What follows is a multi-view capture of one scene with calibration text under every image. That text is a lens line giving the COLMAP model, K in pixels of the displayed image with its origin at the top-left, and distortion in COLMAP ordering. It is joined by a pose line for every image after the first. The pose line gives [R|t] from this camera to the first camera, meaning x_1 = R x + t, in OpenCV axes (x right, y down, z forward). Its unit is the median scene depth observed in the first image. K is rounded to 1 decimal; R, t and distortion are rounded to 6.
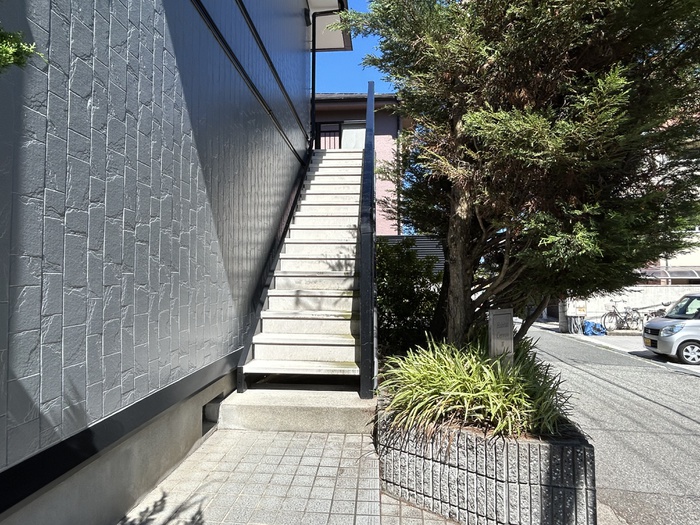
lens RADIAL K [[410.0, 0, 350.0], [0, 410.0, 262.5], [0, 0, 1]] dist [-0.000808, 0.000373]
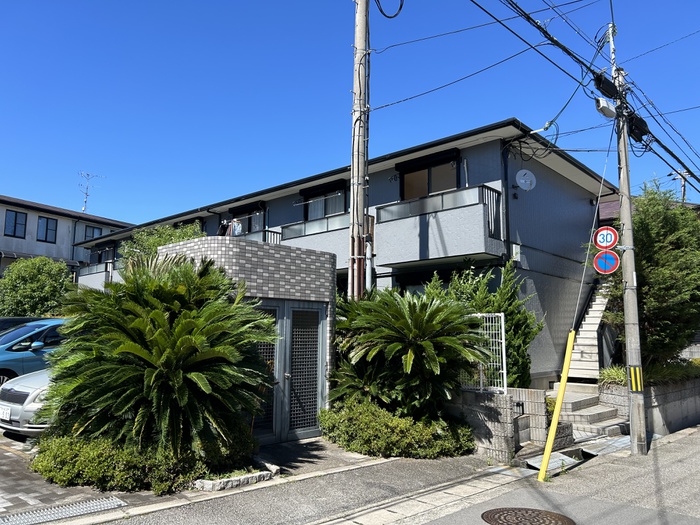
lens RADIAL K [[537.9, 0, 350.0], [0, 537.9, 262.5], [0, 0, 1]] dist [0.000617, -0.000494]
pose [[0.797134, -0.082538, -0.598135, 0.794437], [0.025241, 0.994302, -0.103568, -0.174387], [0.603275, 0.067460, 0.794675, -2.660032]]
